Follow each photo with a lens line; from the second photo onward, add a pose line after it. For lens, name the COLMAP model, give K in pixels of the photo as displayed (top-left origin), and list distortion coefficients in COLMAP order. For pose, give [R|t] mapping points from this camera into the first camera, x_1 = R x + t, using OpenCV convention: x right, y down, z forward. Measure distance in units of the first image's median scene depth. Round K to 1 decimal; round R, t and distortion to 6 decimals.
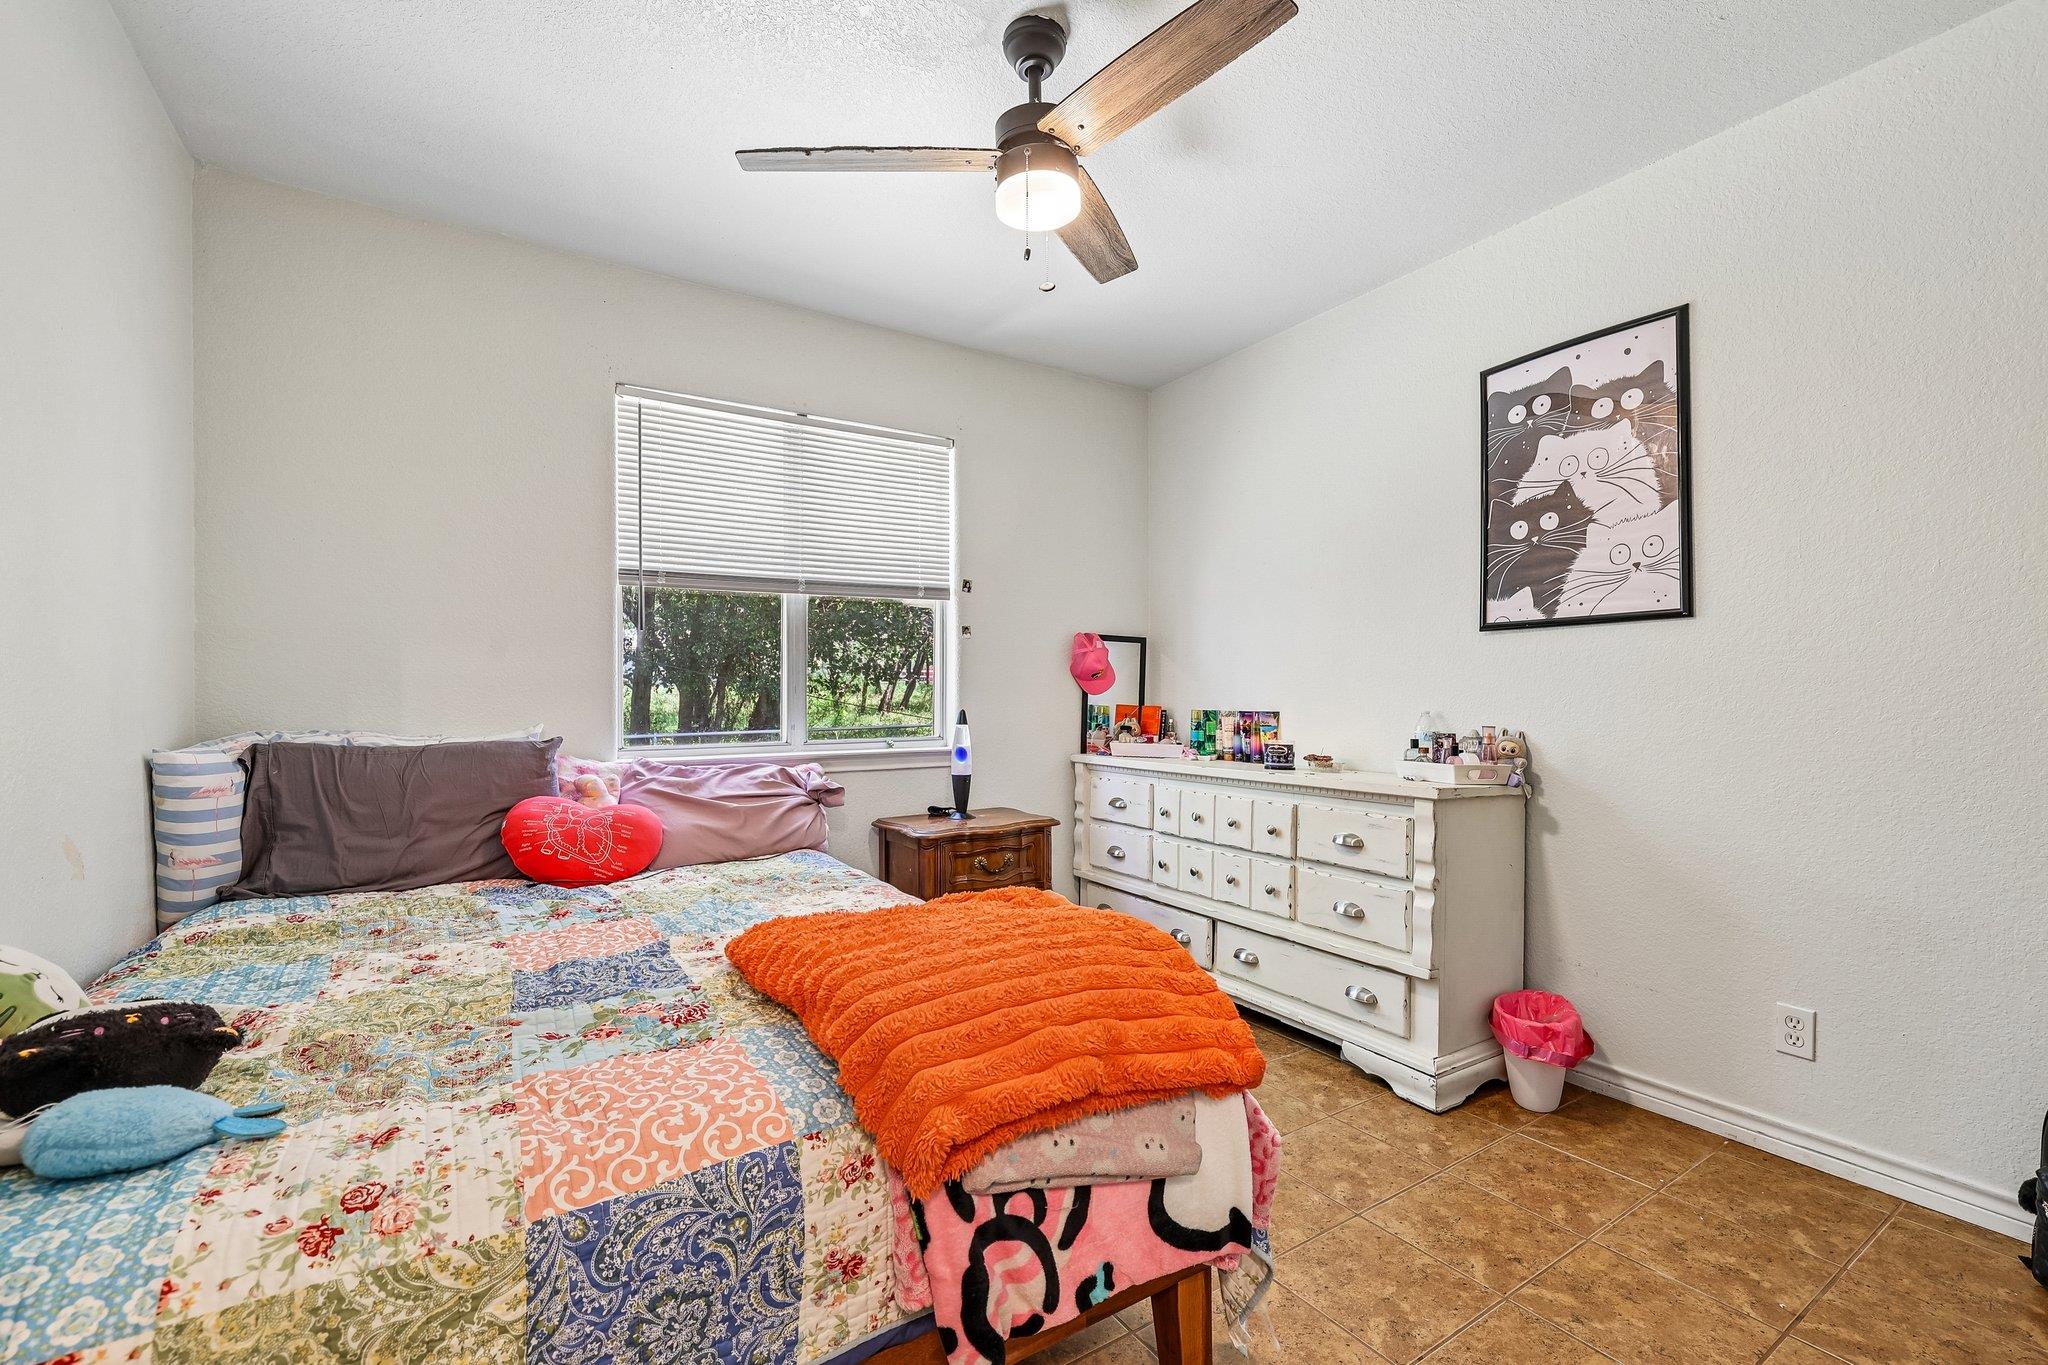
lens RADIAL K [[864.8, 0, 1022.9], [0, 864.8, 688.0], [0, 0, 1]] dist [-0.002222, 0.000918]
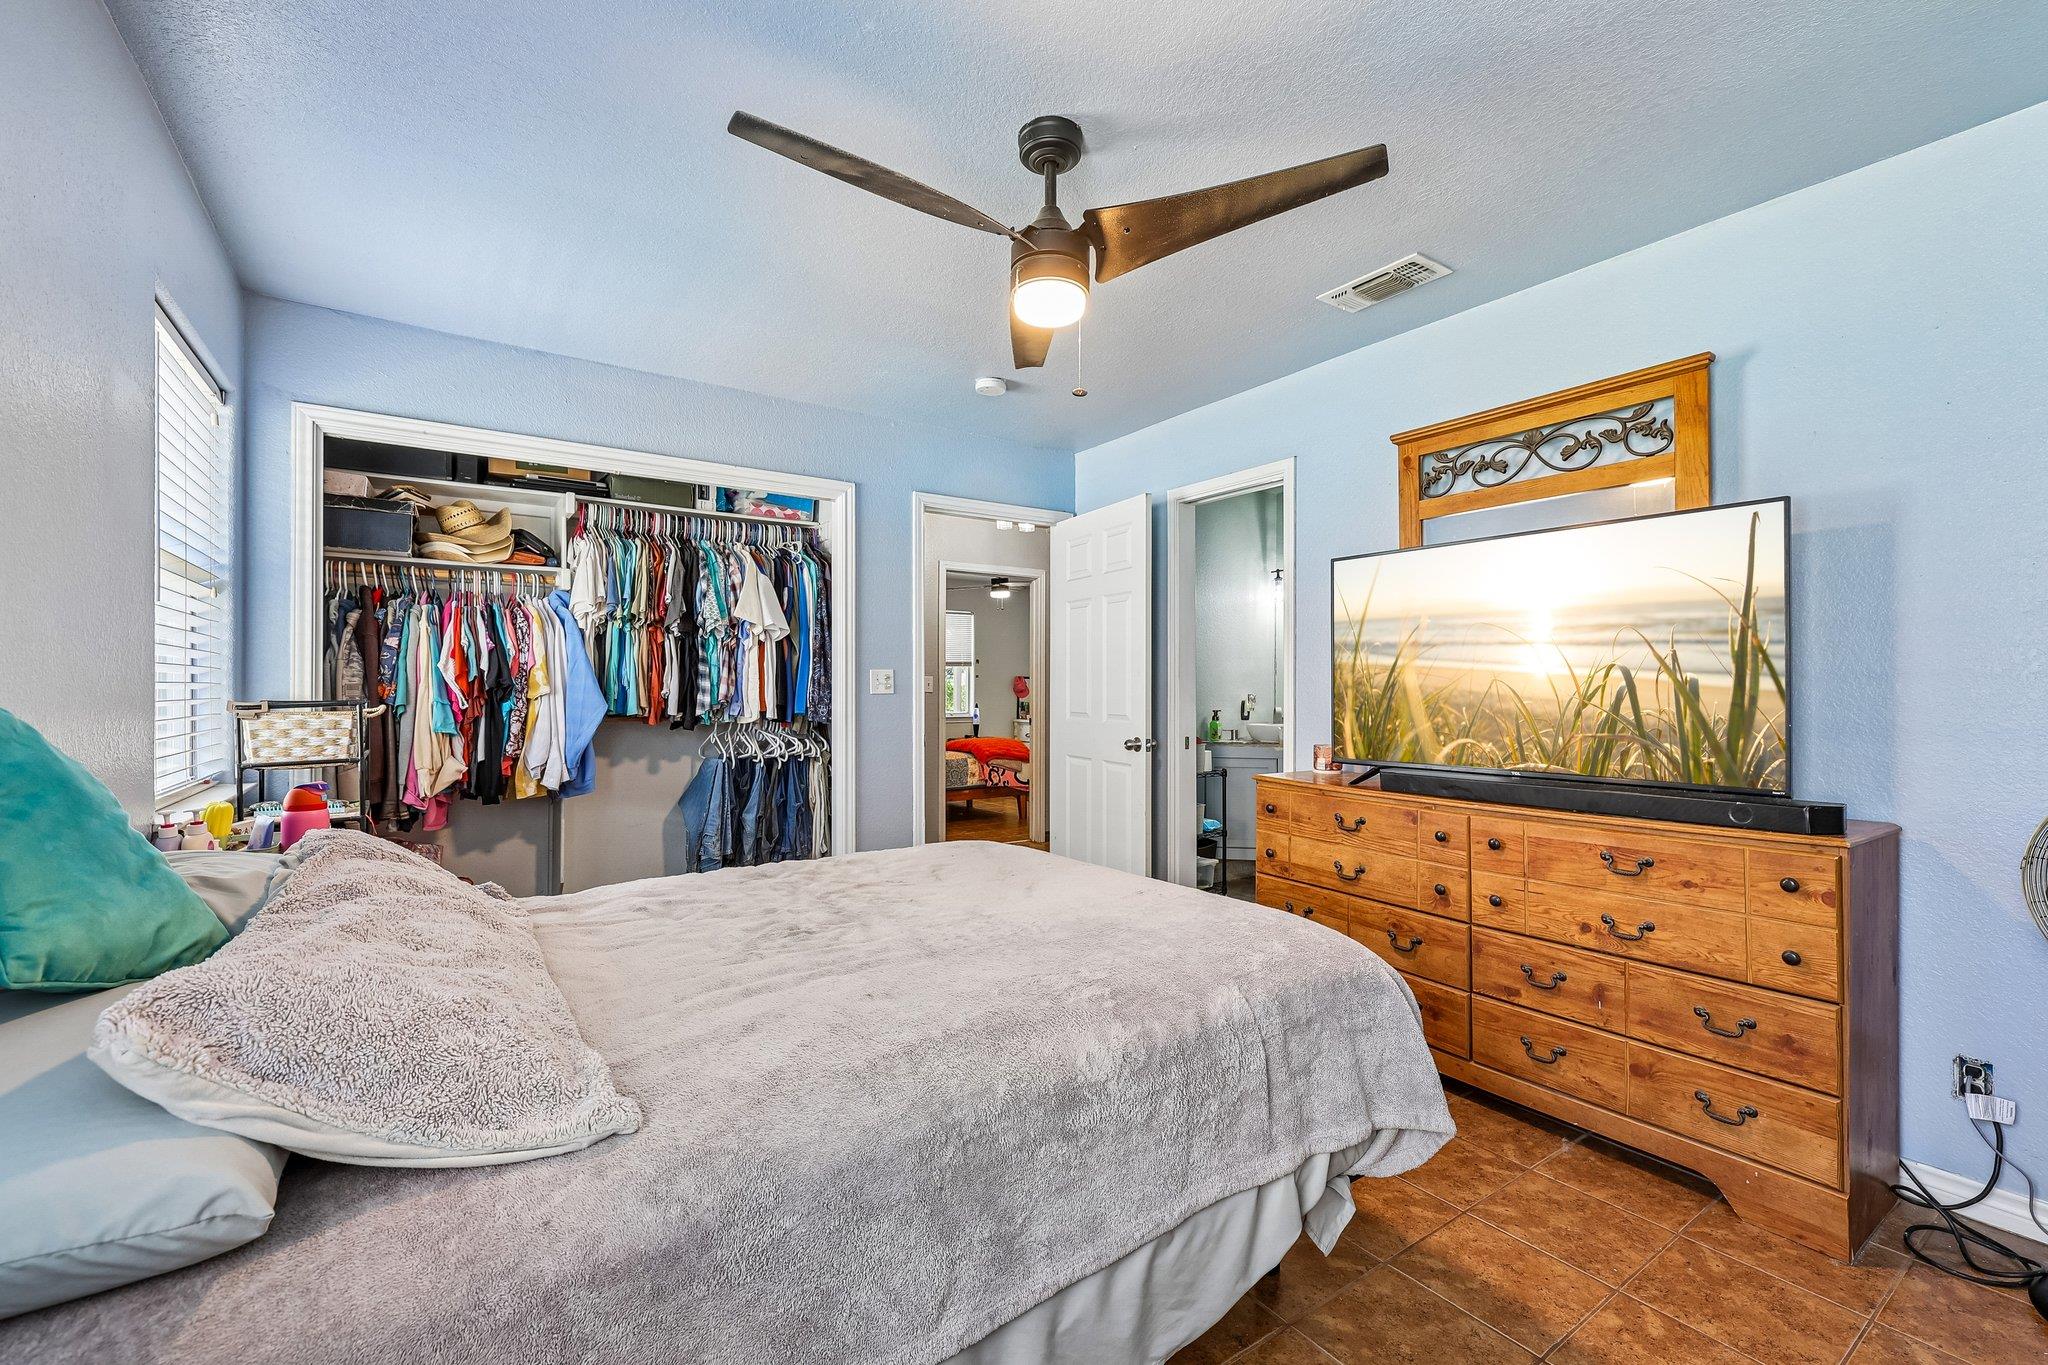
lens RADIAL K [[864.8, 0, 1020.5], [0, 864.8, 677.6], [0, 0, 1]] dist [-0.002222, 0.000918]
pose [[0.999565, 0.004421, 0.029150, -0.002766], [-0.004198, 0.999961, -0.007712, -0.041251], [-0.029183, 0.007586, 0.999545, -2.034823]]
